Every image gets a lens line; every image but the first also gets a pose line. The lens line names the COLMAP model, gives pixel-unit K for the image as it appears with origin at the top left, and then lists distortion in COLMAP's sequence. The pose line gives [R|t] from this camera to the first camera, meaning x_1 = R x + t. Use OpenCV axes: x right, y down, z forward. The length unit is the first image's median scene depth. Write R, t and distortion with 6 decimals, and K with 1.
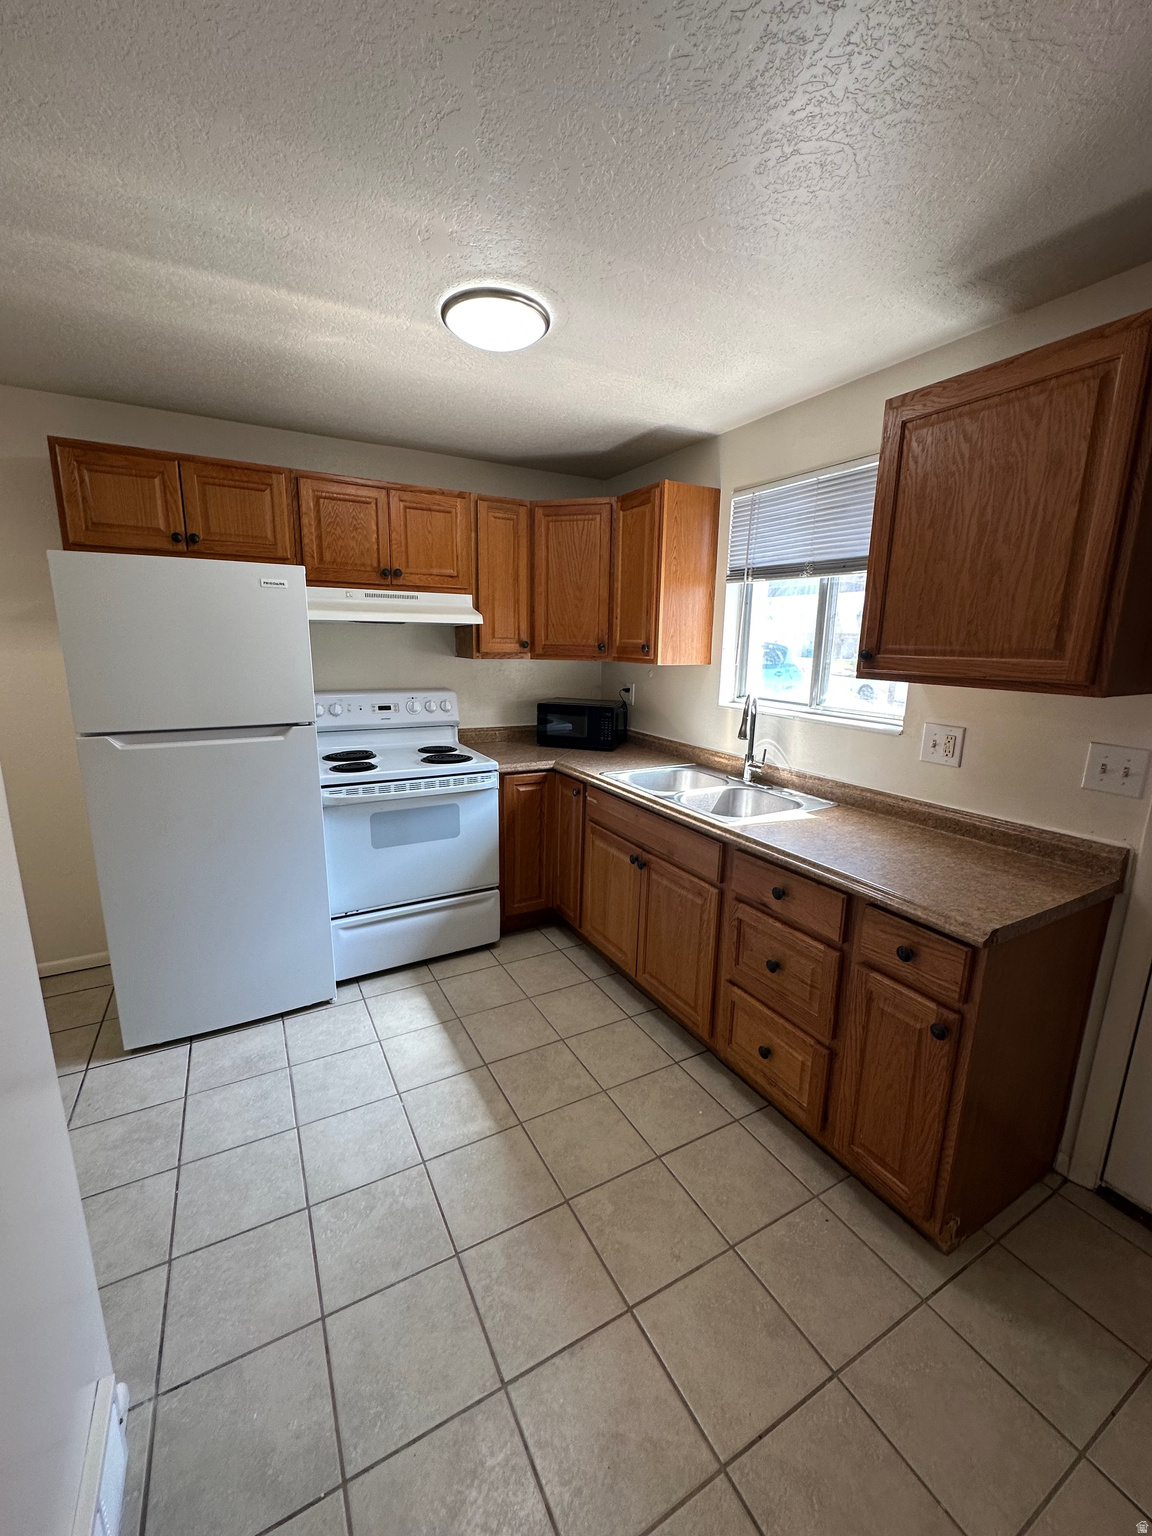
lens RADIAL K [[607.6, 0, 576.0], [0, 607.6, 768.0], [0, 0, 1]] dist [-0.001645, 0.000438]
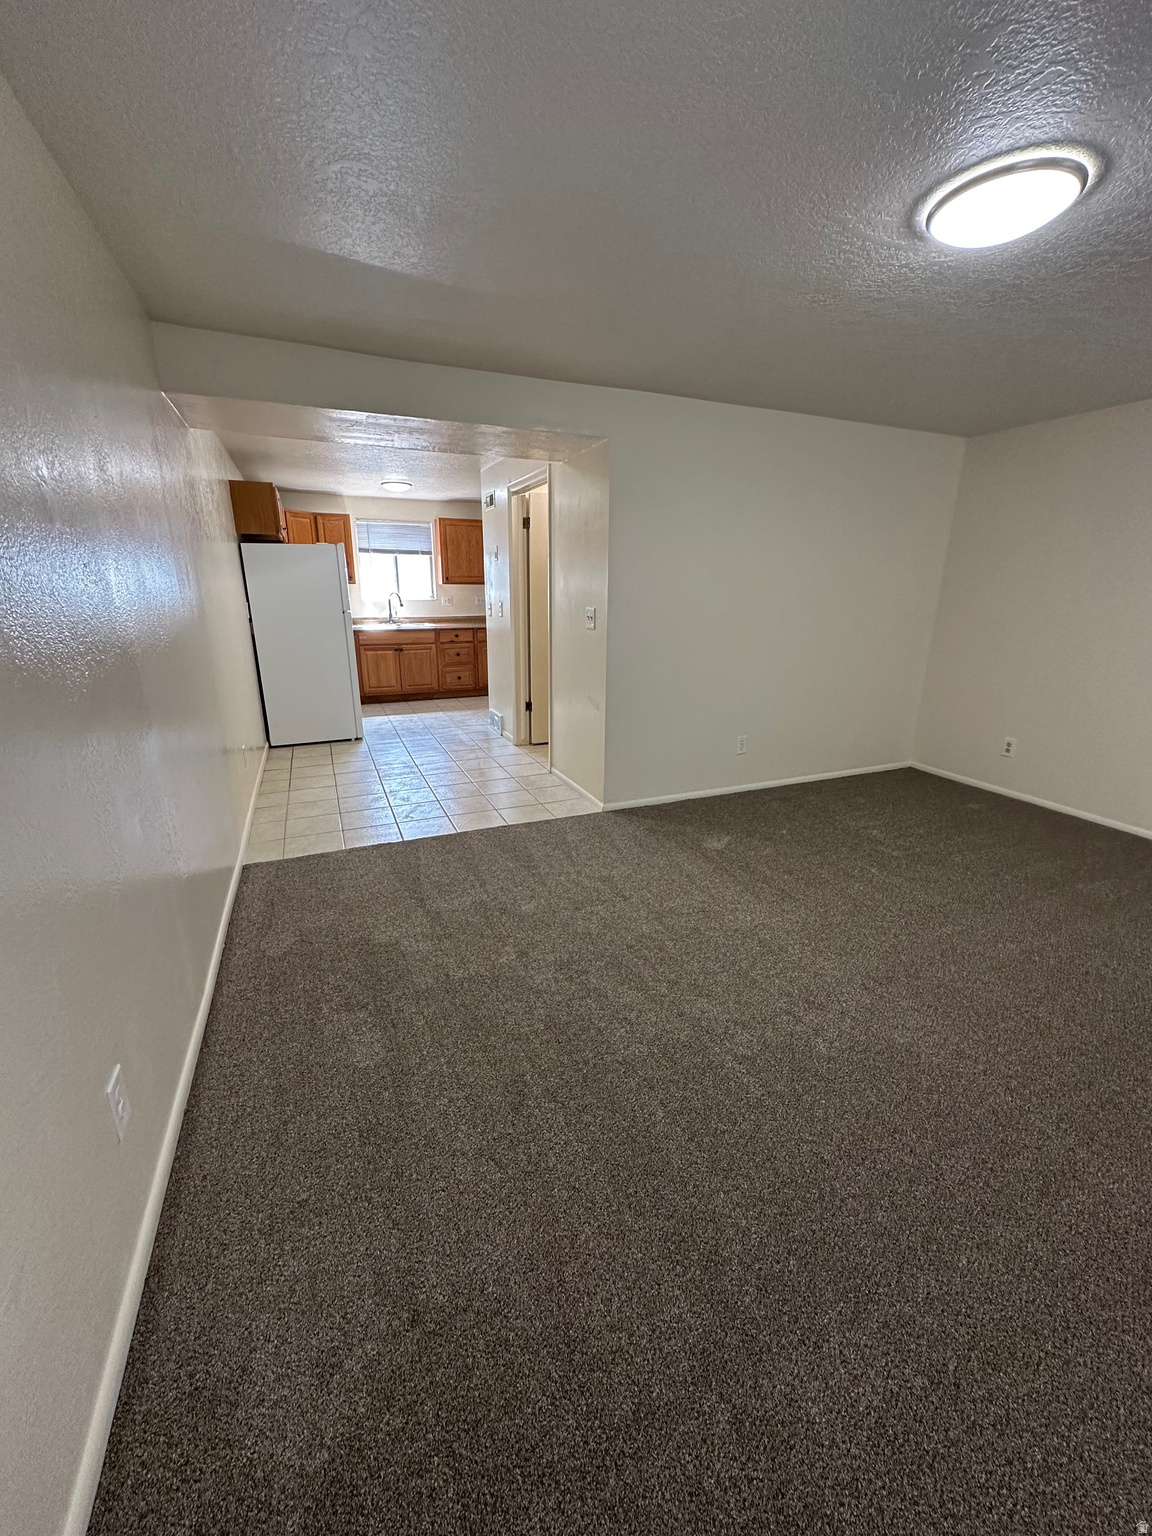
lens RADIAL K [[607.6, 0, 576.0], [0, 607.6, 768.0], [0, 0, 1]] dist [-0.001645, 0.000438]
pose [[0.108029, -0.296587, 0.948876, -3.556439], [0.181897, 0.944246, 0.274431, 0.055219], [-0.977366, 0.142951, 0.155954, -0.336083]]
